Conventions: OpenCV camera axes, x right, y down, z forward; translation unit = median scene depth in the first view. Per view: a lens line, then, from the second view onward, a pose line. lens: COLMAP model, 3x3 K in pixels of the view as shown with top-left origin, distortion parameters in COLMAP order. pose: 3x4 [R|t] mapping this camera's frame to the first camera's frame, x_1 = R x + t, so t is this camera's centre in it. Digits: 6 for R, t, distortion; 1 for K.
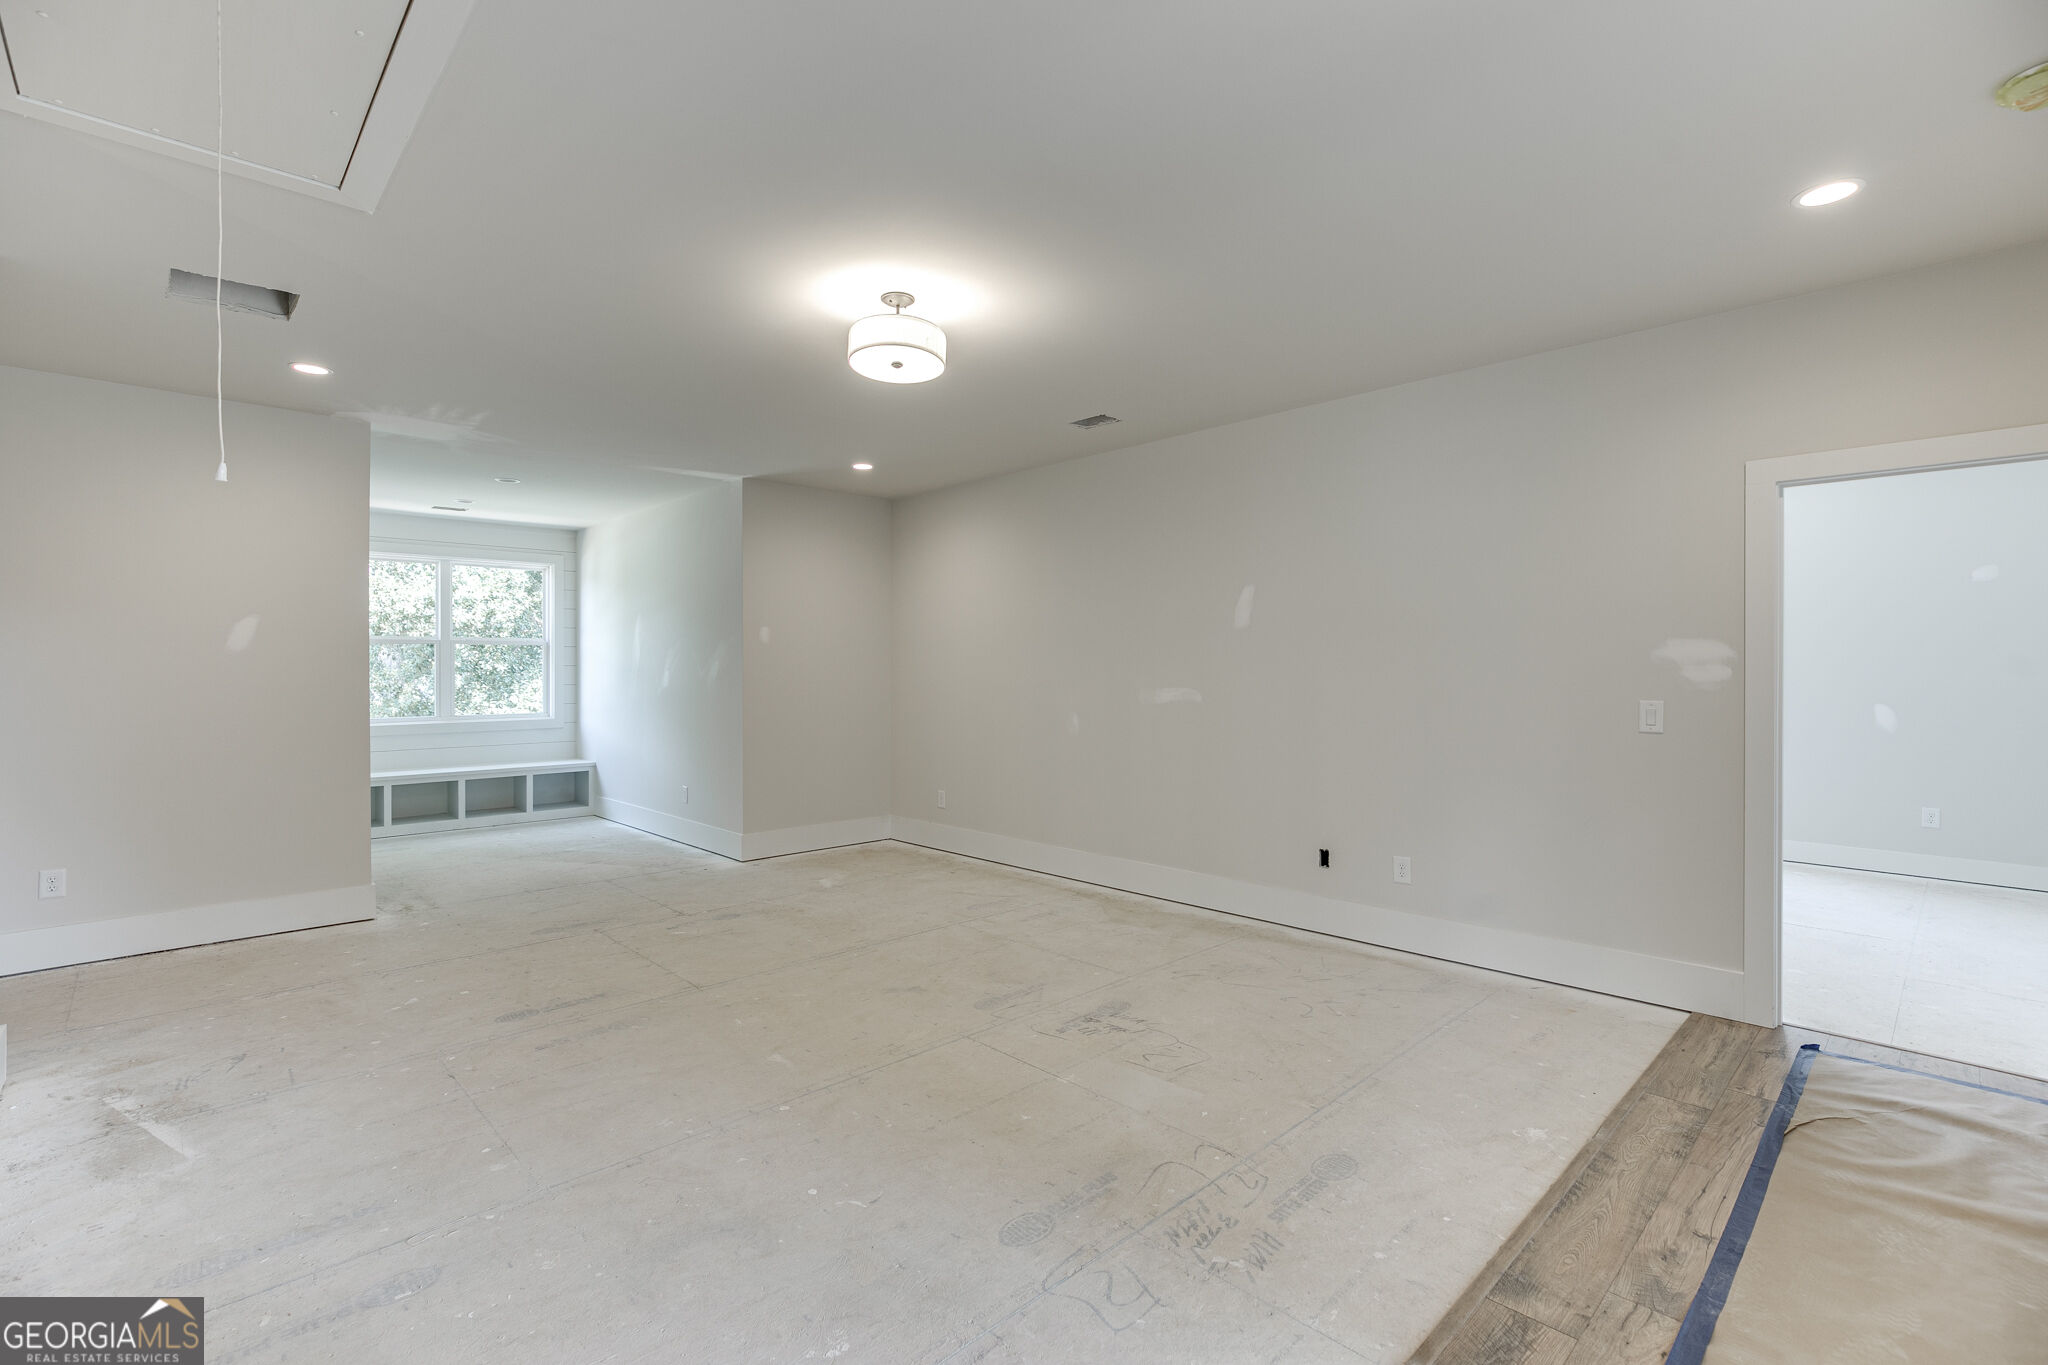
lens RADIAL K [[920.5, 0, 1022.3], [0, 920.5, 674.5], [0, 0, 1]] dist [-0.002429, 0.000623]
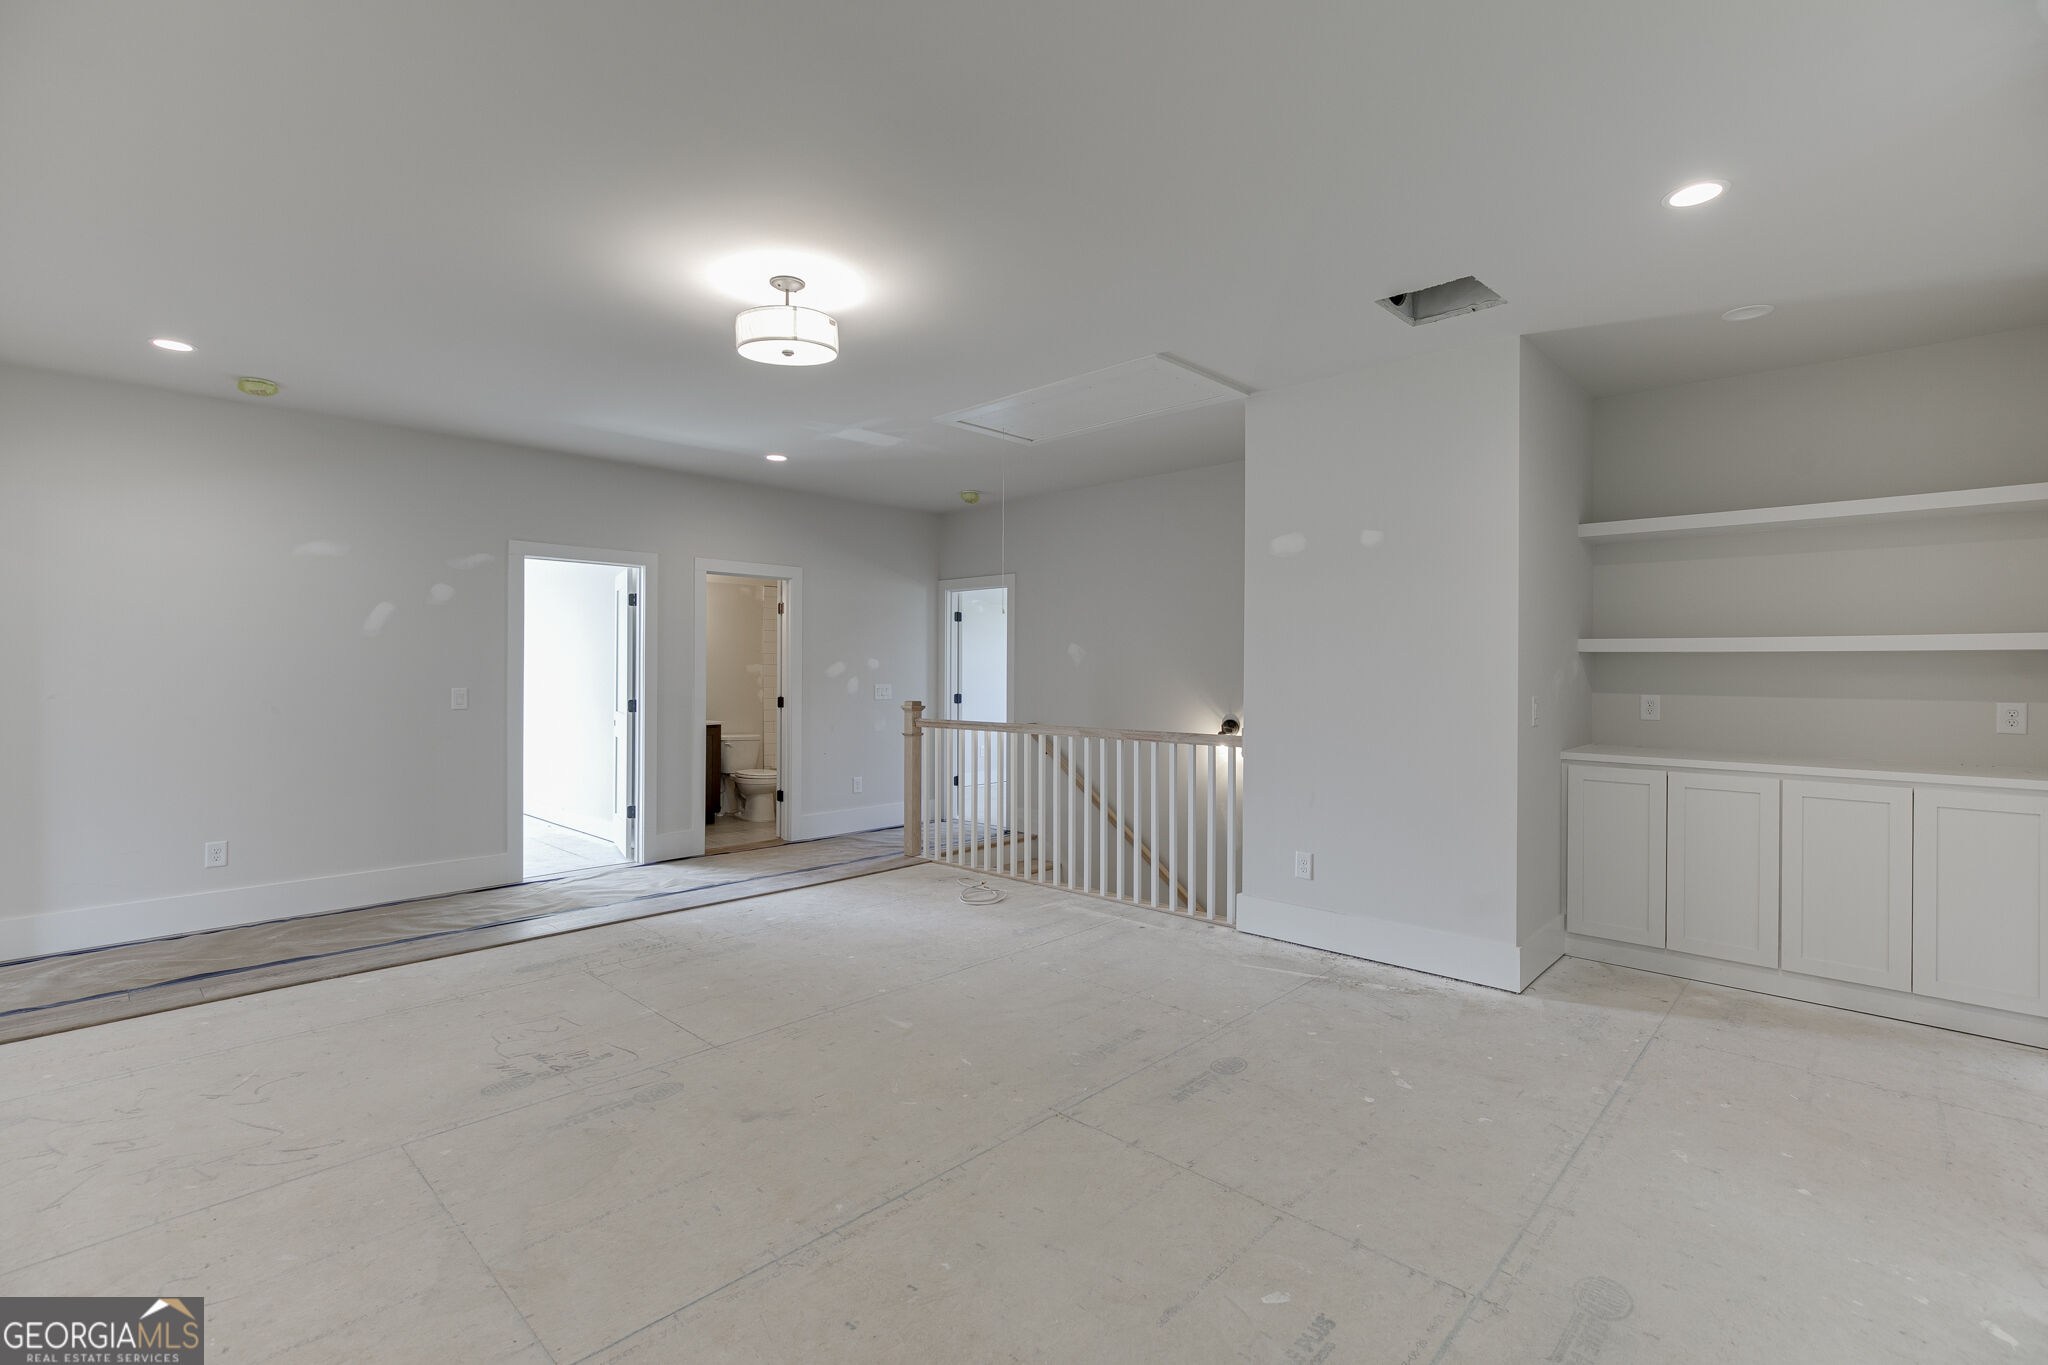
lens RADIAL K [[920.5, 0, 1023.8], [0, 920.5, 673.4], [0, 0, 1]] dist [-0.002429, 0.000623]
pose [[-0.998980, 0.003633, -0.044998, -0.305122], [0.003155, 0.999938, 0.010676, -0.005139], [0.045034, 0.010523, -0.998930, 1.762421]]
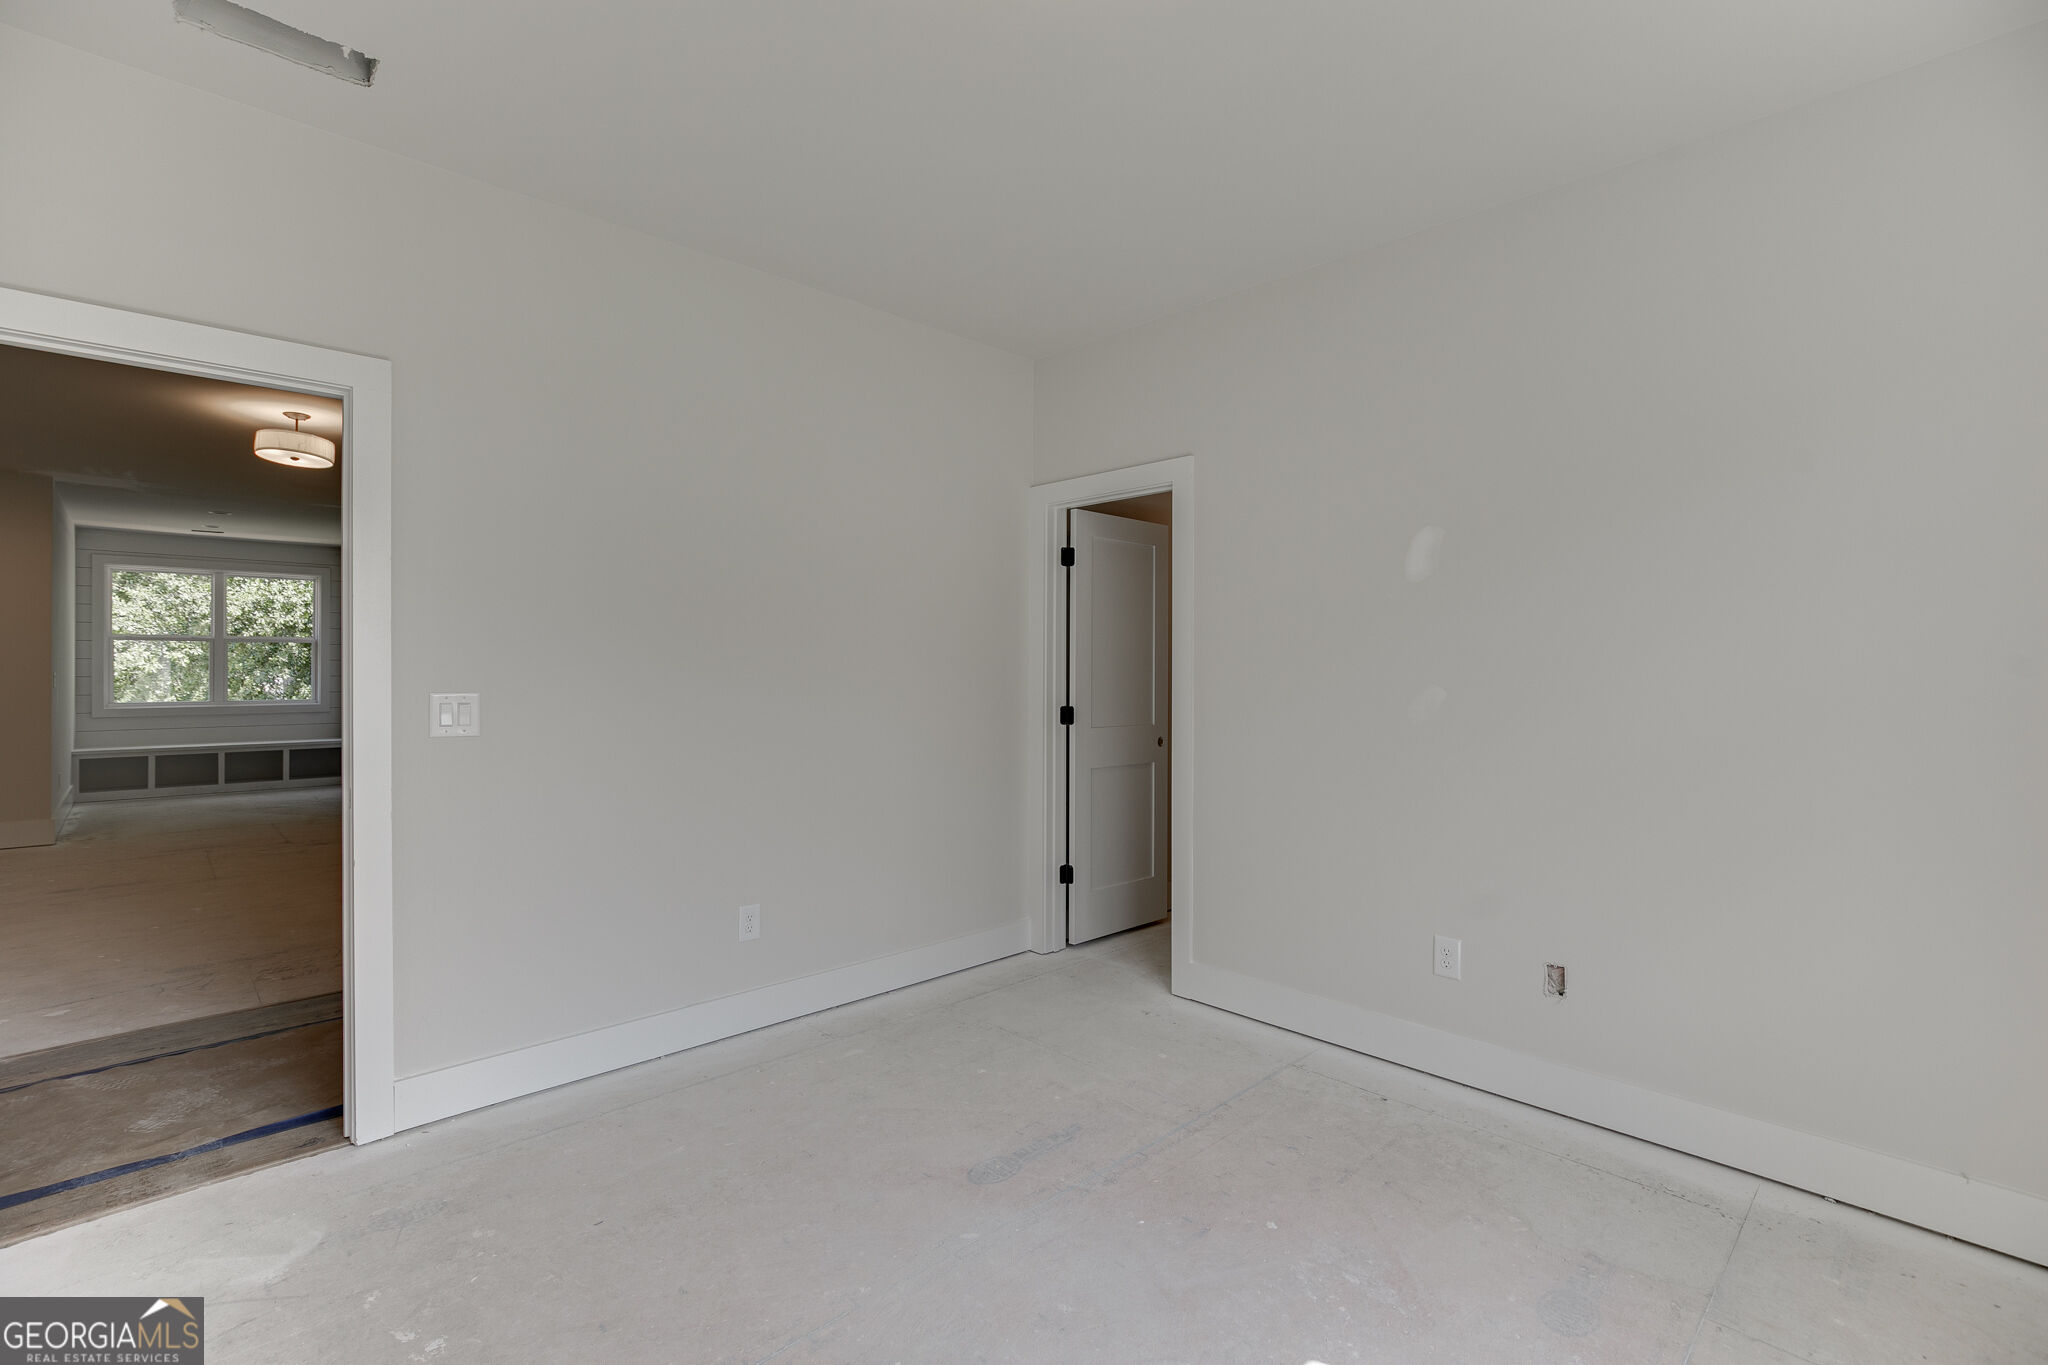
lens RADIAL K [[920.5, 0, 1024.2], [0, 920.5, 681.9], [0, 0, 1]] dist [-0.002429, 0.000623]
pose [[0.999986, 0.003835, 0.003688, 0.948320], [-0.003863, 0.999963, 0.007622, 0.014615], [-0.003659, -0.007636, 0.999964, -0.473277]]
